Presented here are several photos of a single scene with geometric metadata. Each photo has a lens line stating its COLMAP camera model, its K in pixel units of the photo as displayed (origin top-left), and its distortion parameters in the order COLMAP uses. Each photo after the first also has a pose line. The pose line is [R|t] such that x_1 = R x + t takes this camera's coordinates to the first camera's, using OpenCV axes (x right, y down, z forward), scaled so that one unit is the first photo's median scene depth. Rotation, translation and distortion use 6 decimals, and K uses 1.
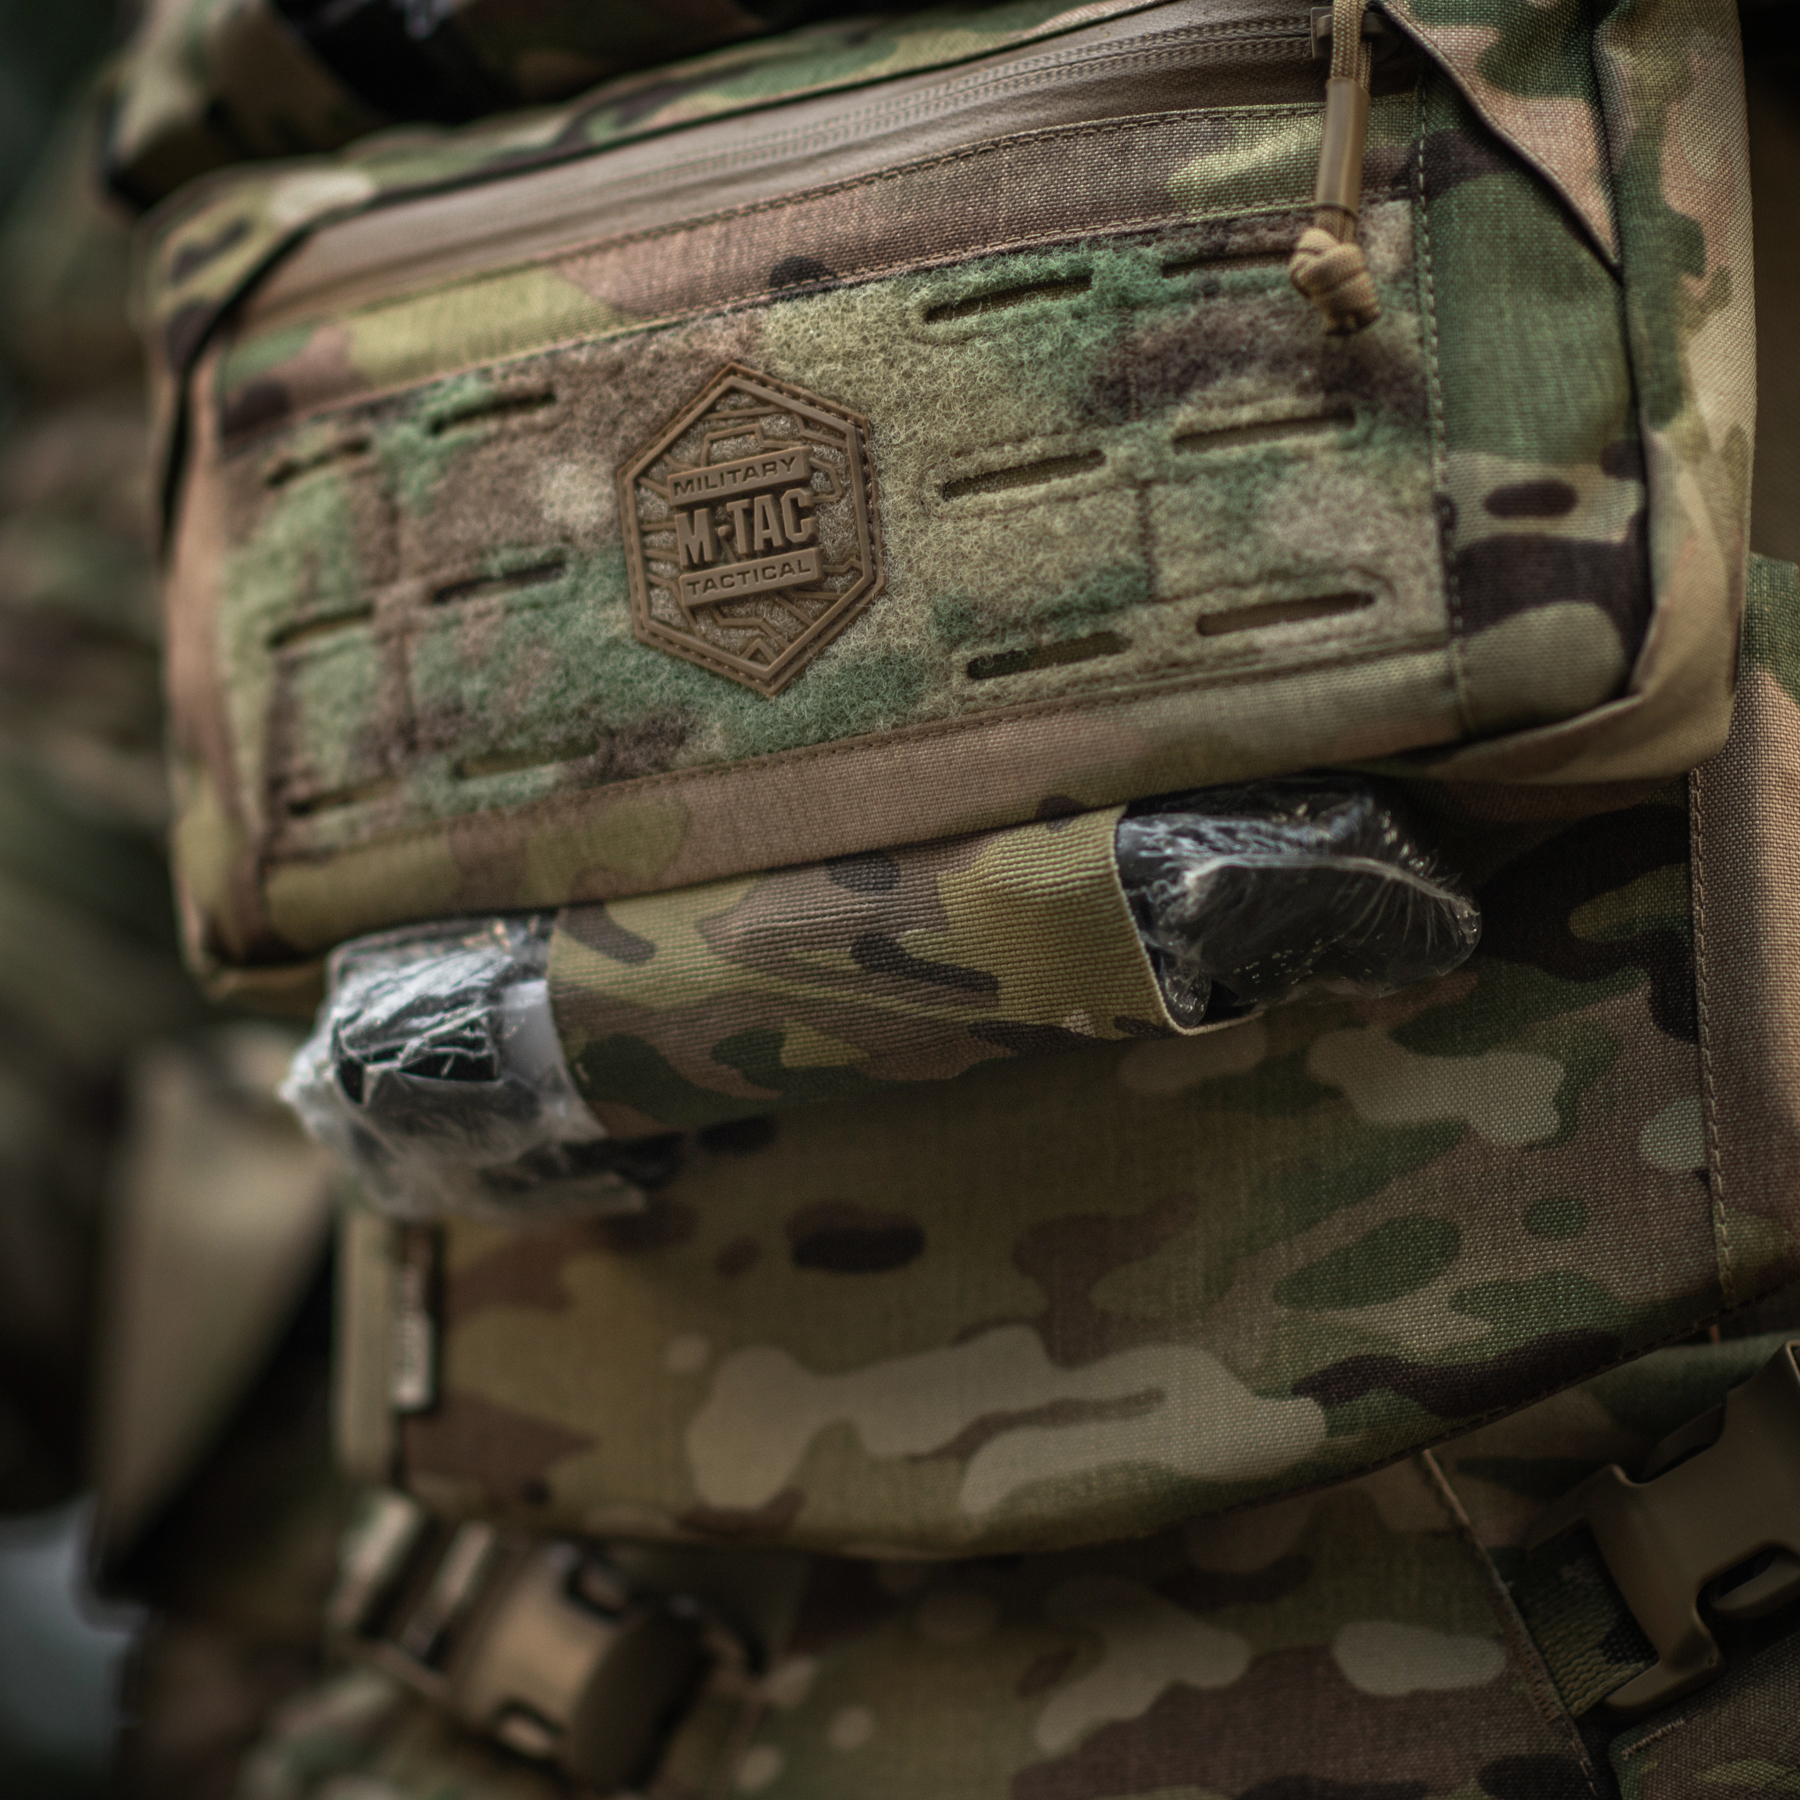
lens RADIAL K [[8076.9, 0, 900.0], [0, 8076.9, 900.0], [0, 0, 1]] dist [-0.066321, -5.557915]
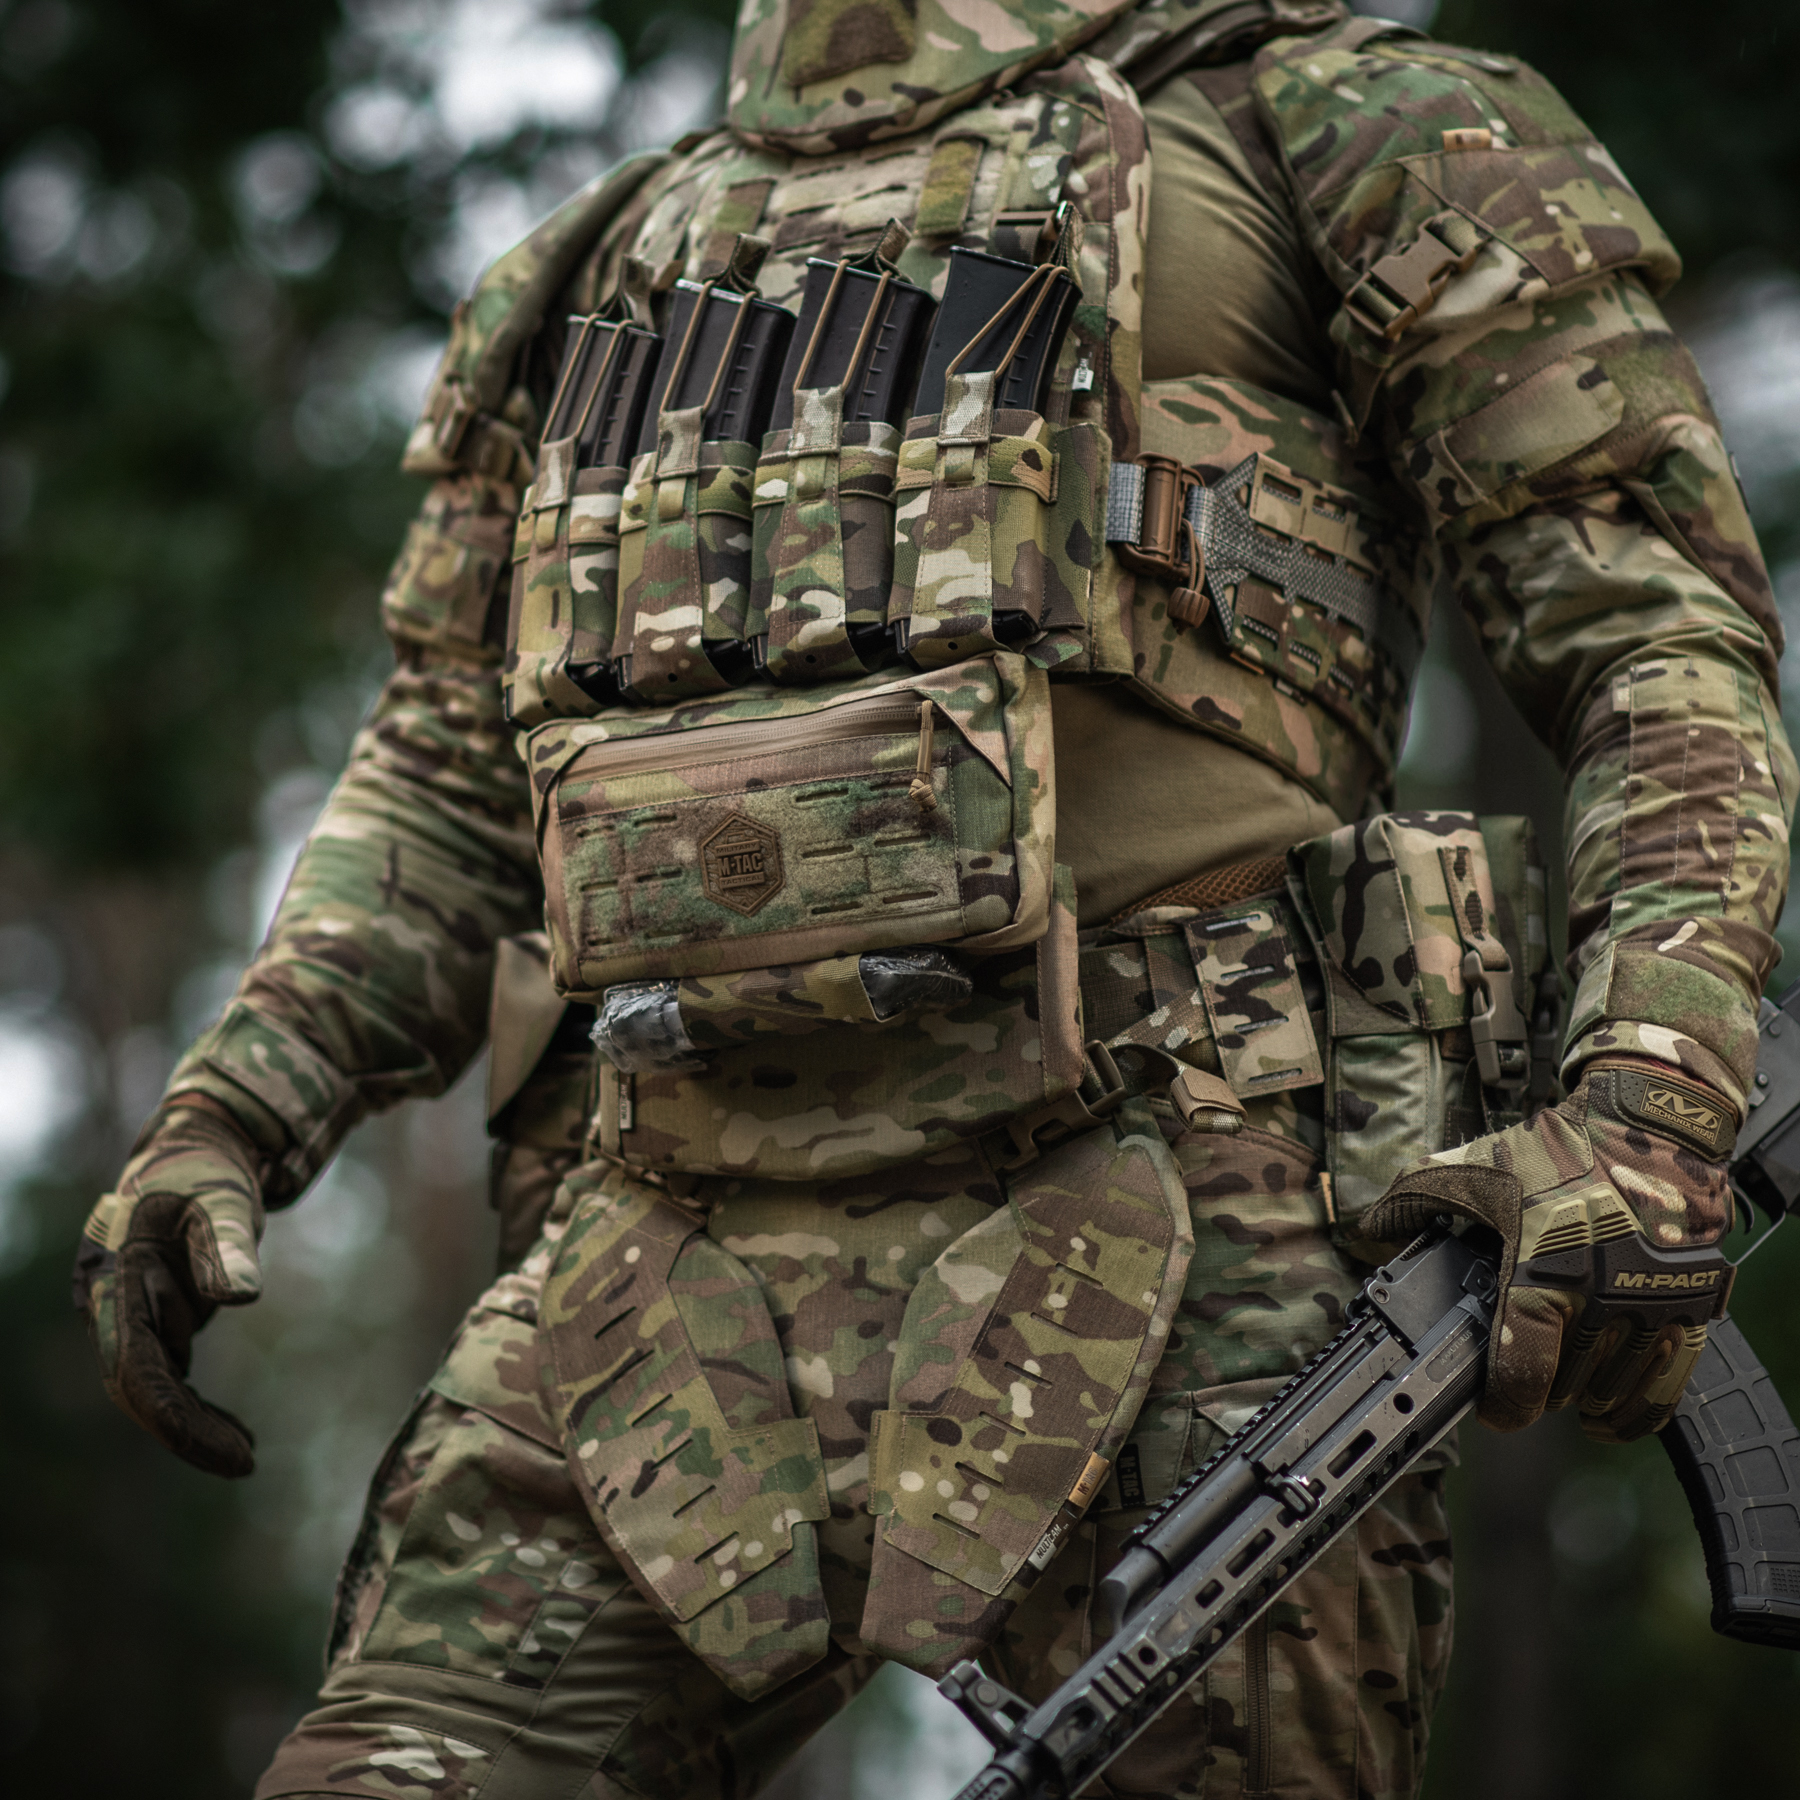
lens RADIAL K [[8076.9, 0, 900.0], [0, 8076.9, 900.0], [0, 0, 1]] dist [-0.066321, -5.557915]
pose [[0.998523, -0.021865, 0.049746, -0.116077], [0.016906, 0.995042, 0.098008, -0.346595], [-0.051643, -0.097022, 0.993942, -2.193010]]
